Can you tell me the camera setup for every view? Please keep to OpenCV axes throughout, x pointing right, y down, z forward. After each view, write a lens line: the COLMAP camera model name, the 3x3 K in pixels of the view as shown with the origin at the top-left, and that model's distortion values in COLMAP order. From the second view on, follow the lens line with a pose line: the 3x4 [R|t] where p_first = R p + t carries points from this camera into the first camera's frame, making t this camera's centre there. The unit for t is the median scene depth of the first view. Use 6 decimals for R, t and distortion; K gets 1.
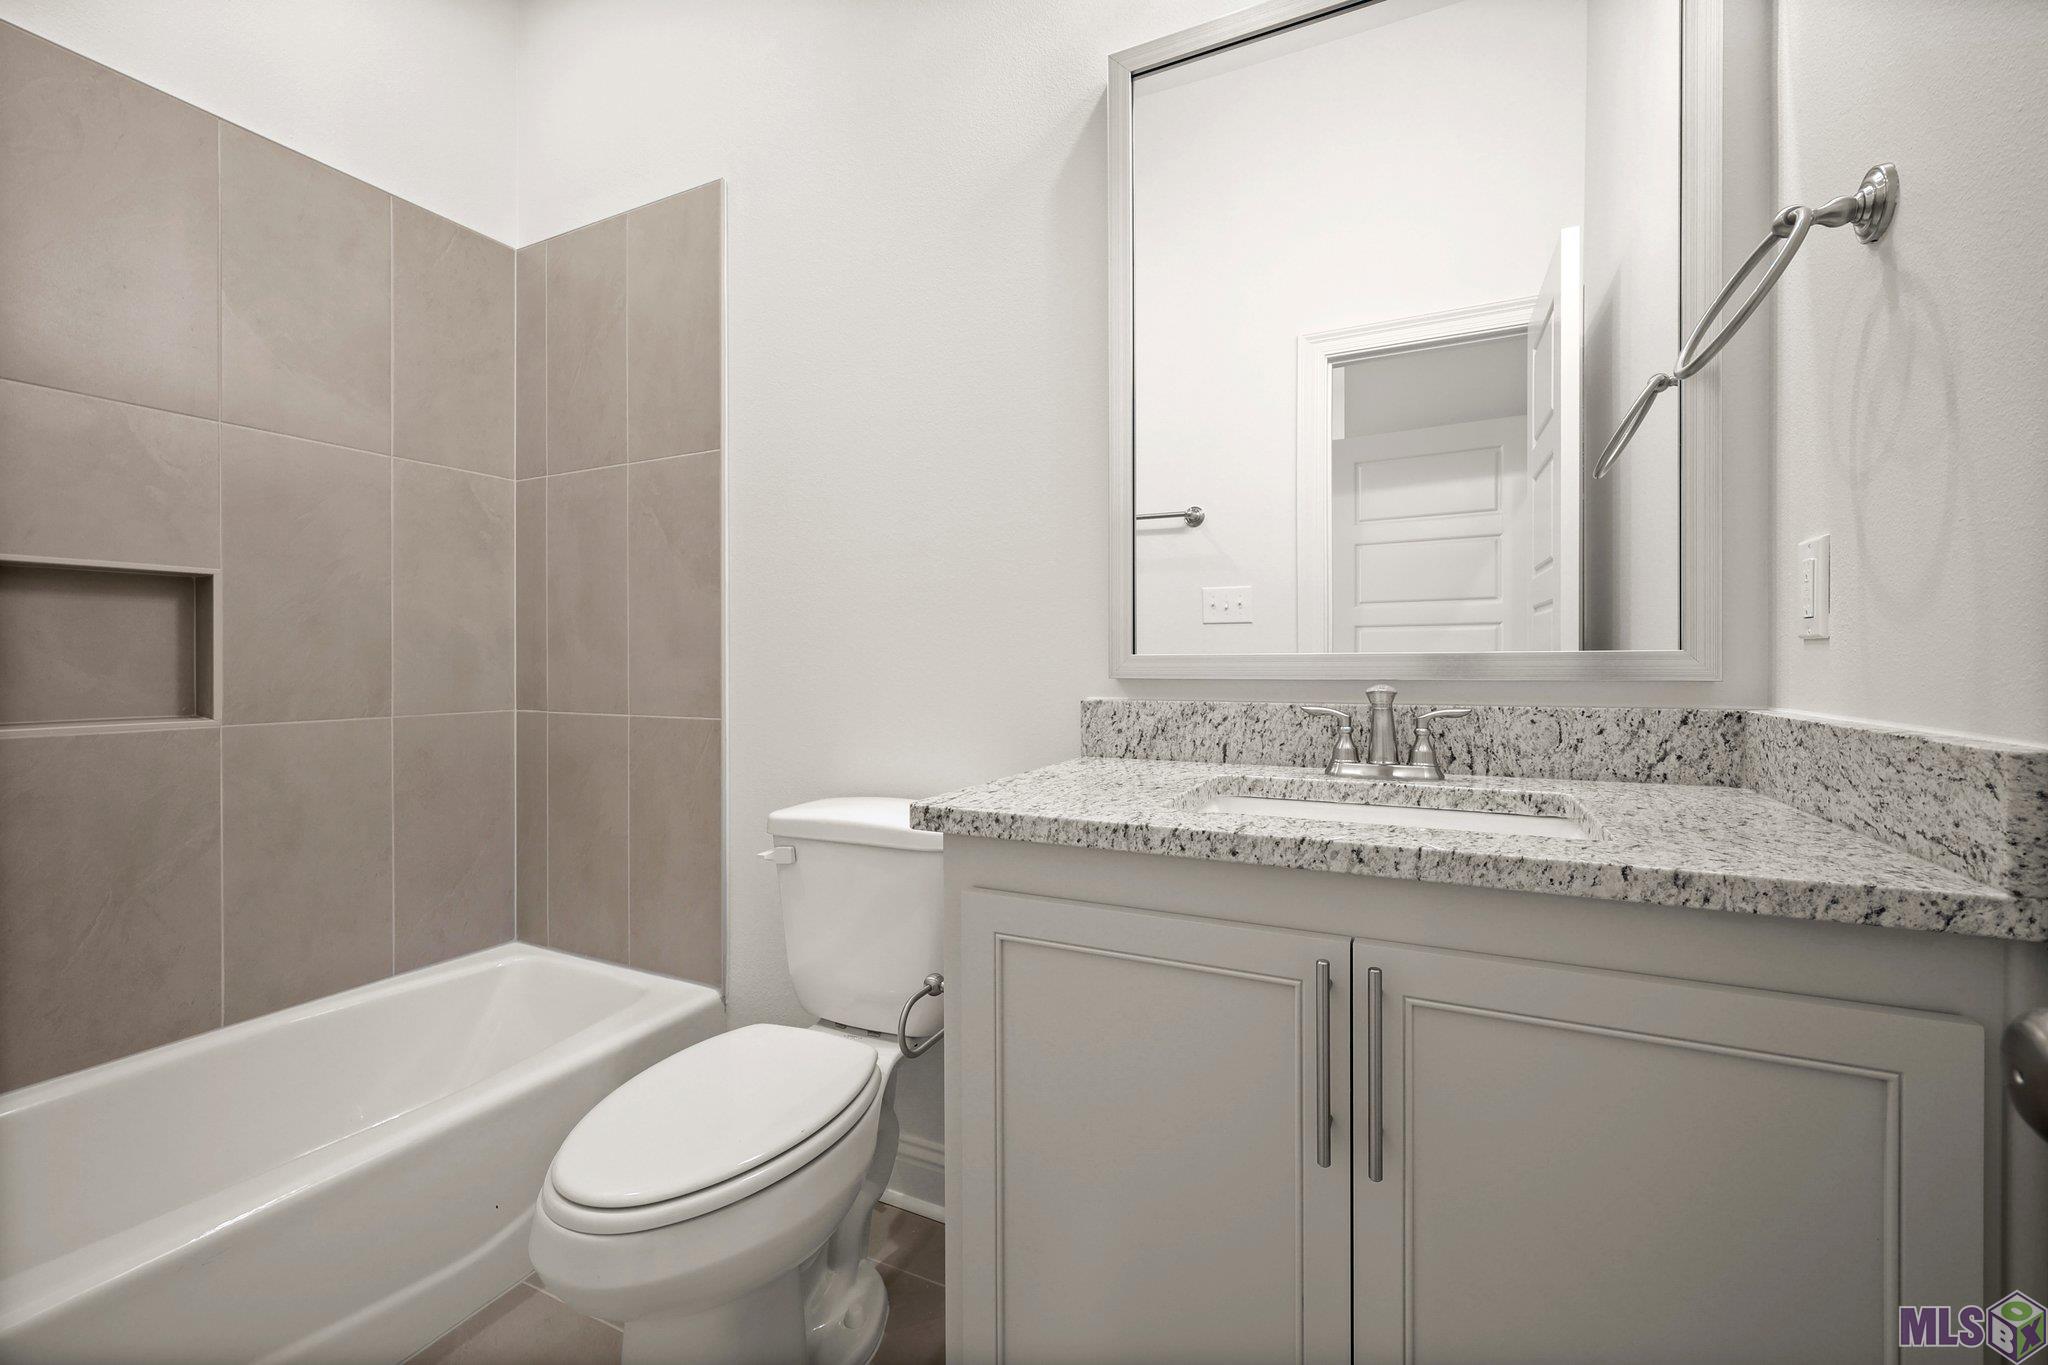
lens RADIAL K [[830.3, 0, 1027.7], [0, 830.3, 670.0], [0, 0, 1]] dist [-0.004105, 0.000582]
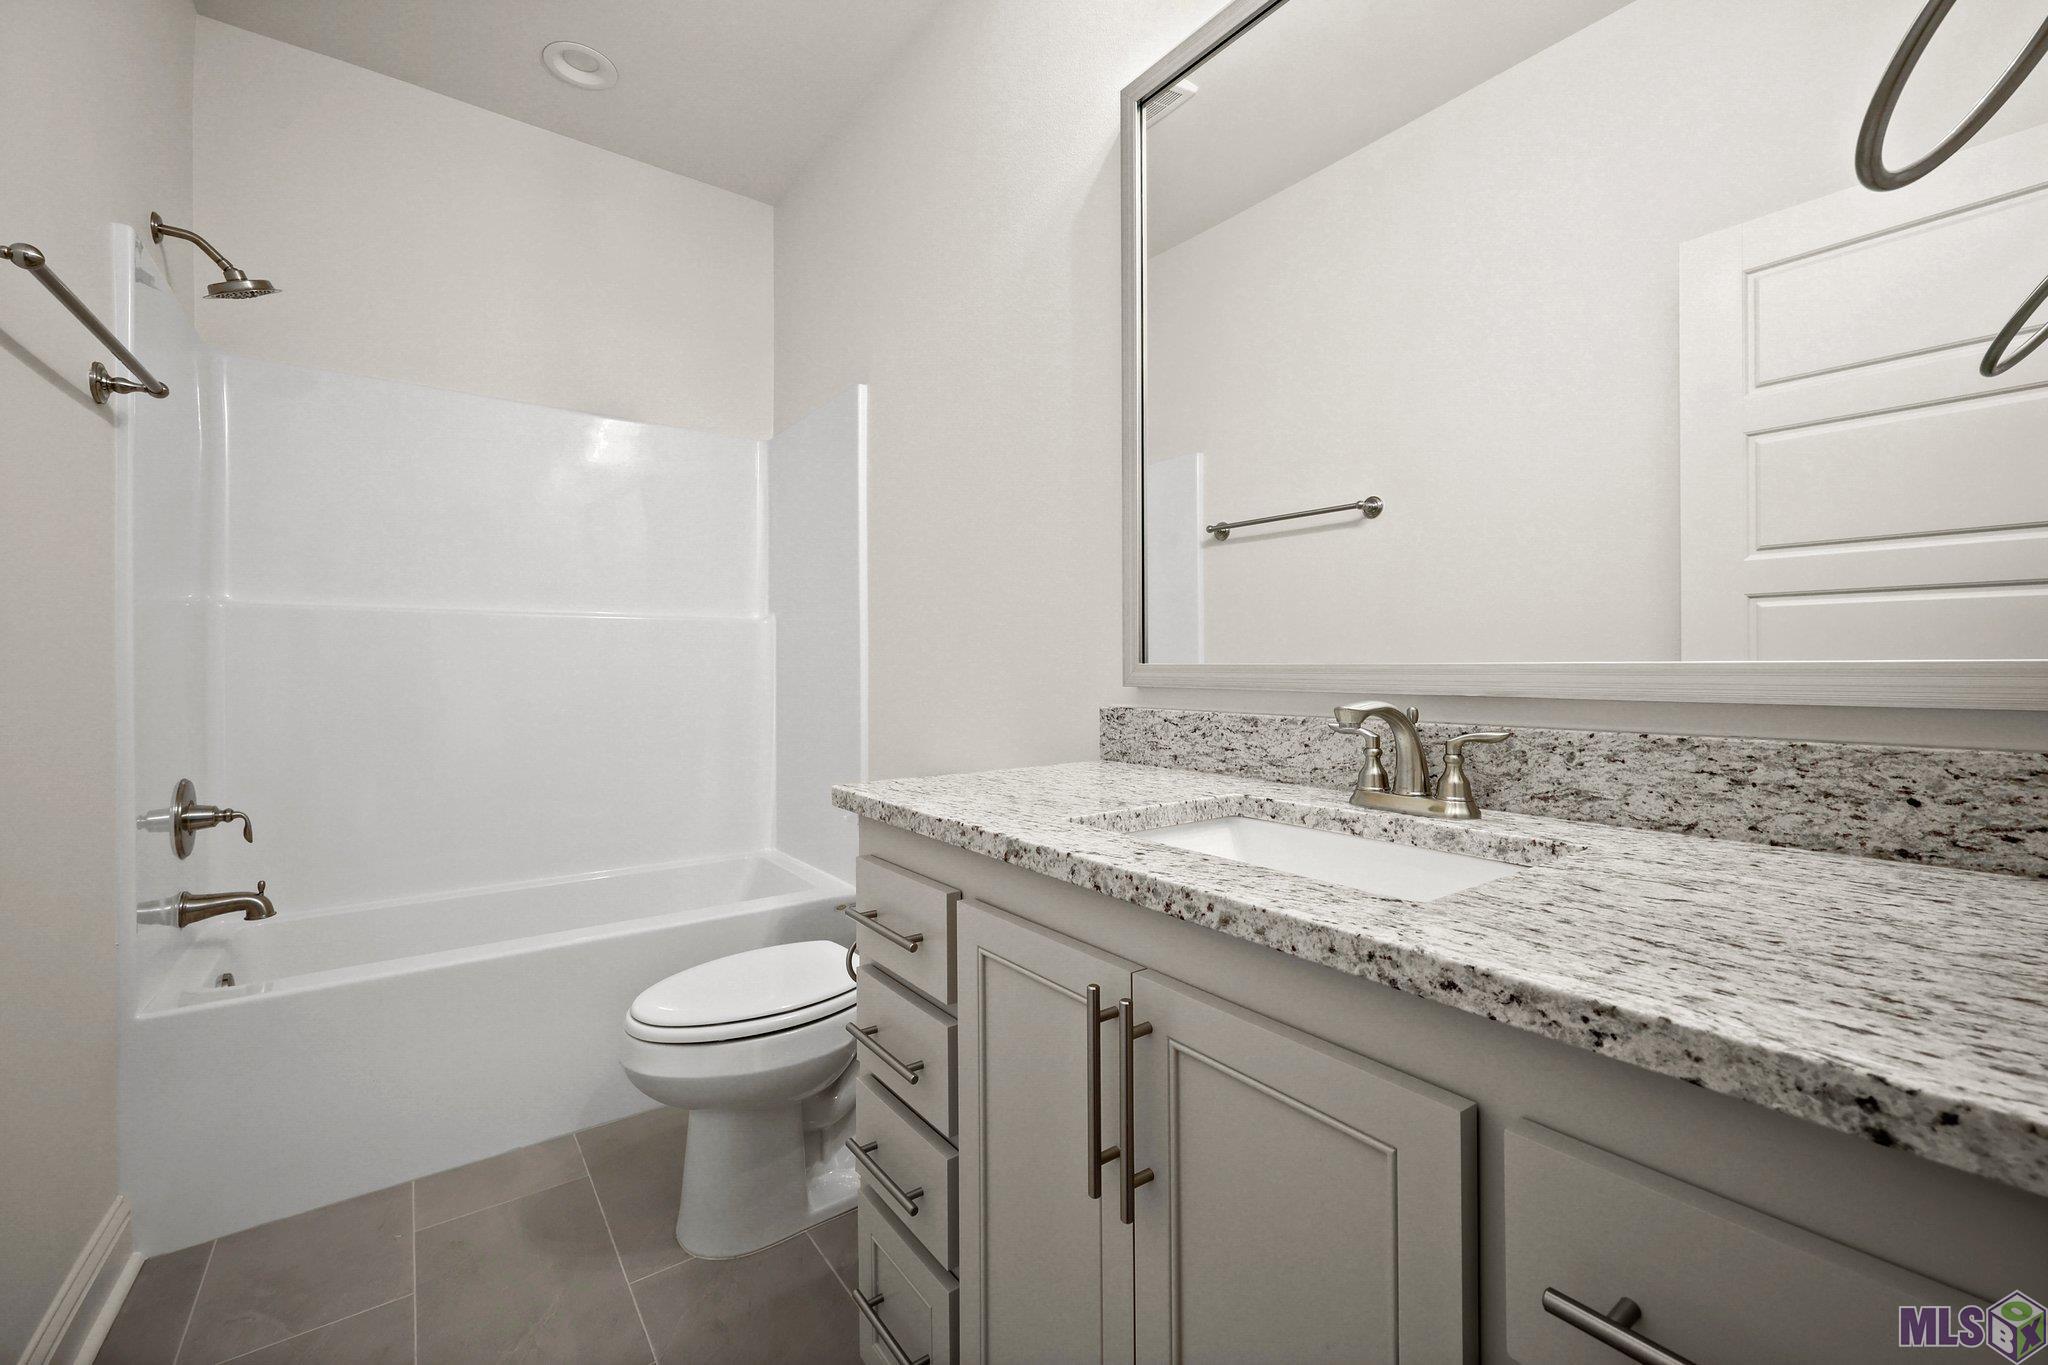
lens RADIAL K [[830.3, 0, 1031.7], [0, 830.3, 676.8], [0, 0, 1]] dist [-0.004105, 0.000582]
pose [[0.887111, 0.012440, -0.461388, 0.466815], [-0.011358, 0.999922, 0.005122, -0.006031], [0.461416, 0.000697, 0.887184, 0.074647]]
